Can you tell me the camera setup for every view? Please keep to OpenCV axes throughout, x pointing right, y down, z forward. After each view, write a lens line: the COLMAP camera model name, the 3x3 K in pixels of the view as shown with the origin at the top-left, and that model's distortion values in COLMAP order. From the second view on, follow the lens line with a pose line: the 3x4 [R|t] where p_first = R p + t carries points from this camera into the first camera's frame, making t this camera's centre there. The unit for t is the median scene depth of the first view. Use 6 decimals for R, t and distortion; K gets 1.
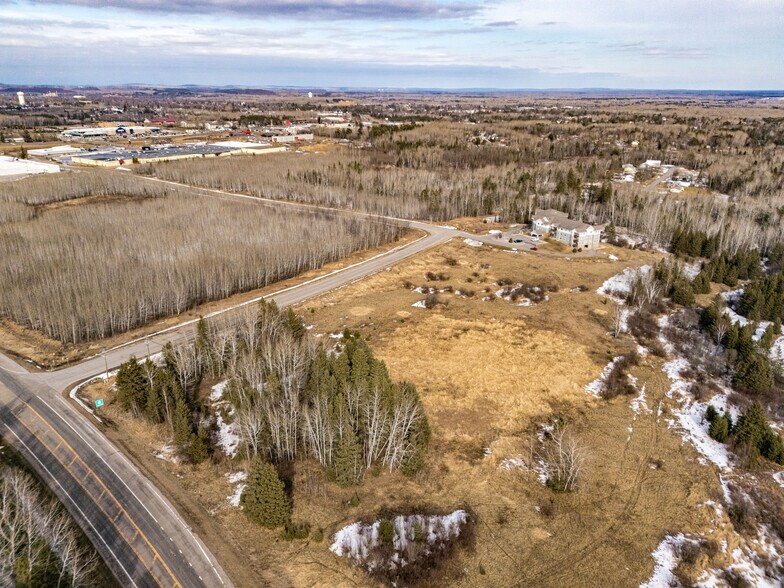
lens RADIAL K [[569.3, 0, 394.7], [0, 569.3, 293.3], [0, 0, 1]] dist [0.094485, -0.094709]
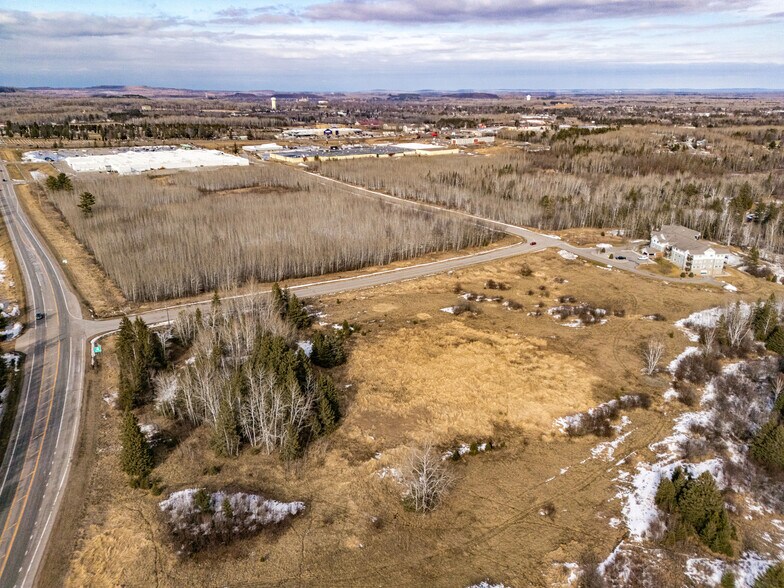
lens RADIAL K [[569.3, 0, 394.7], [0, 569.3, 293.3], [0, 0, 1]] dist [0.094485, -0.094709]
pose [[0.930262, 0.117116, -0.347701, 0.108719], [-0.118931, 0.992770, 0.016200, -0.004782], [0.347085, 0.026282, 0.937466, 0.017668]]
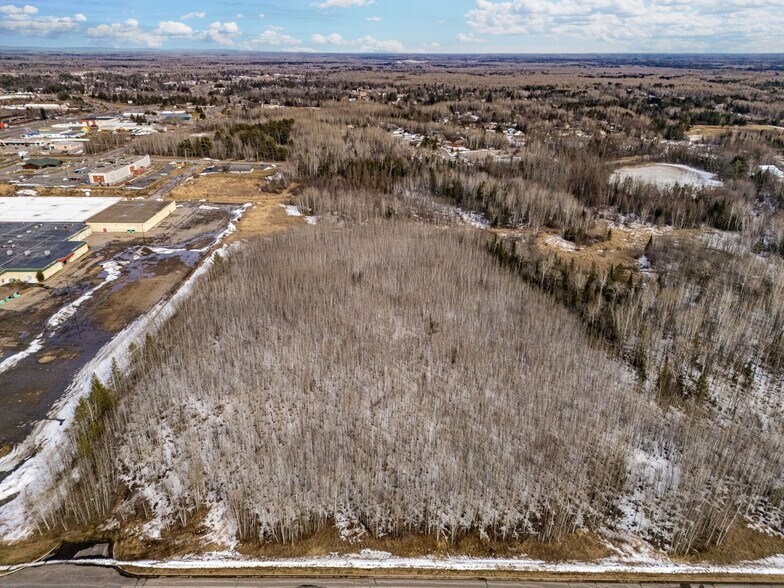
lens RADIAL K [[569.3, 0, 394.7], [0, 569.3, 293.3], [0, 0, 1]] dist [0.094485, -0.094709]
pose [[0.828857, -0.218948, 0.514837, -0.367130], [0.188744, 0.975723, 0.111085, -0.246741], [-0.526661, 0.005099, 0.850060, 0.630617]]
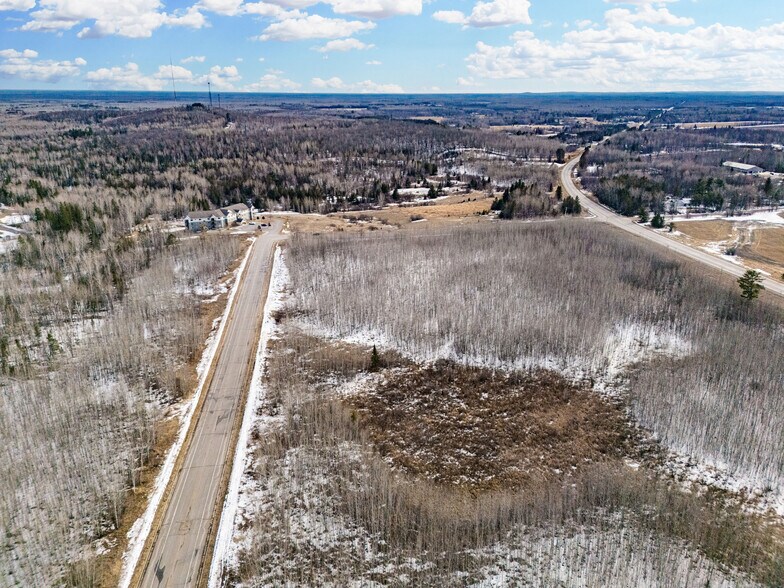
lens RADIAL K [[569.3, 0, 394.7], [0, 569.3, 293.3], [0, 0, 1]] dist [0.094485, -0.094709]
pose [[-0.661427, -0.259341, 0.703745, -0.476627], [0.245653, 0.811646, 0.529986, -0.299217], [-0.708639, 0.523424, -0.473137, 0.774346]]
